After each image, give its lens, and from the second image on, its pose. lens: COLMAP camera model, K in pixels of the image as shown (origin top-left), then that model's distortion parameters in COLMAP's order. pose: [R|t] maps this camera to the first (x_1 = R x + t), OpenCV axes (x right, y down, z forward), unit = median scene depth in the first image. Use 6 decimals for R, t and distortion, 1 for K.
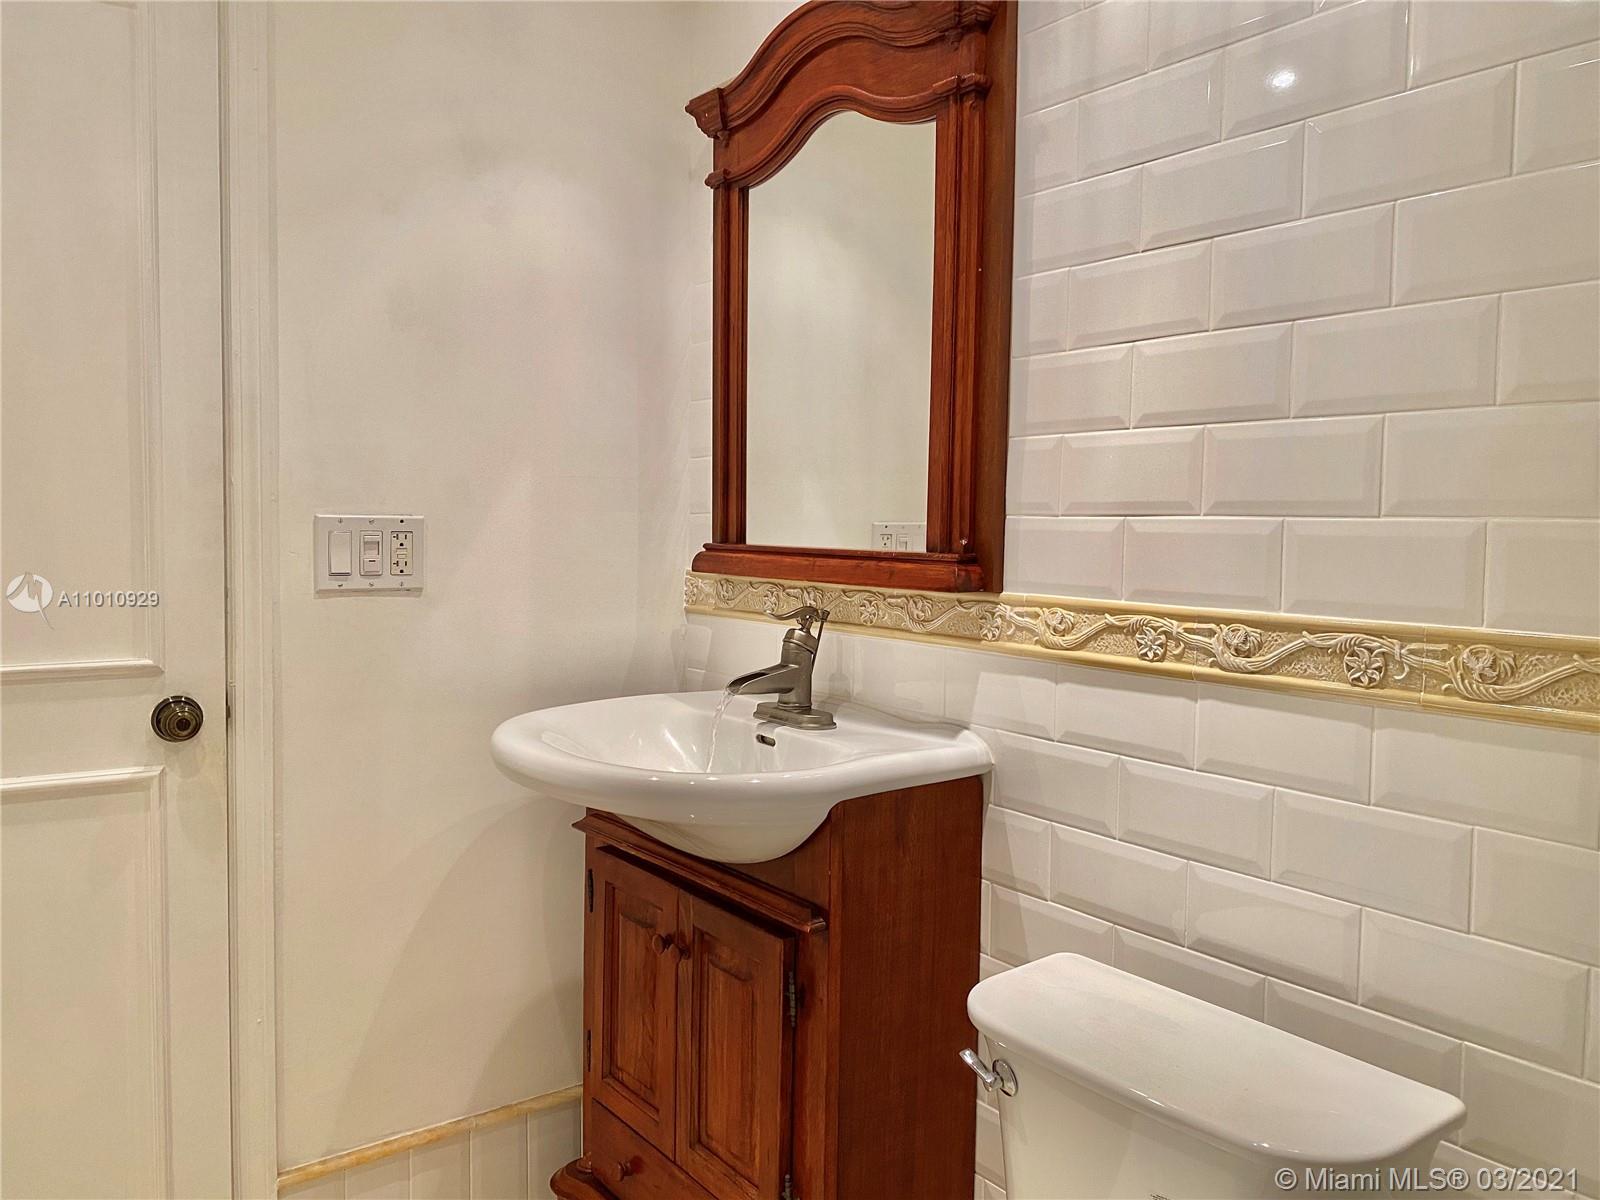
lens RADIAL K [[1223.5, 0, 797.3], [0, 1223.5, 595.8], [0, 0, 1]] dist [0.061692, -0.086821]
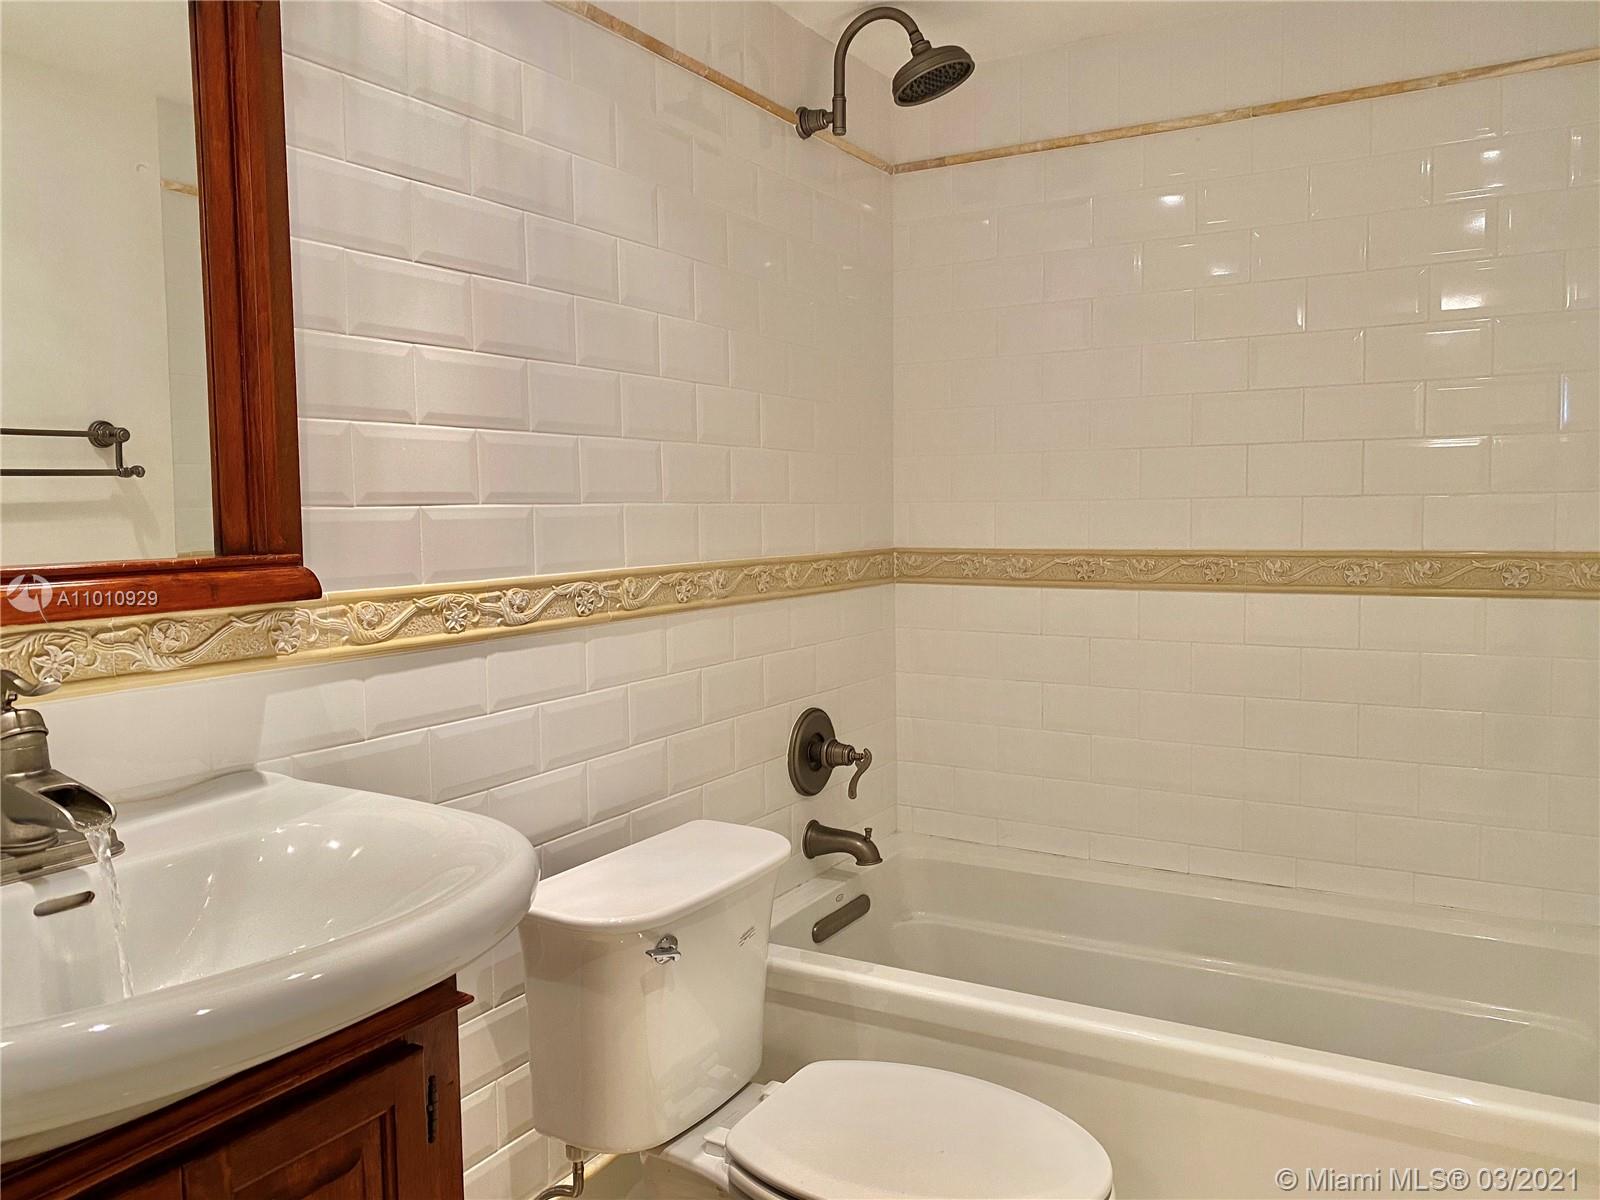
lens RADIAL K [[1223.5, 0, 798.2], [0, 1223.5, 601.3], [0, 0, 1]] dist [0.061692, -0.086821]
pose [[-0.383397, -0.080586, 0.920061, -0.860427], [0.068210, 0.990995, 0.115223, -0.083640], [-0.921061, 0.106934, -0.374448, 1.112096]]
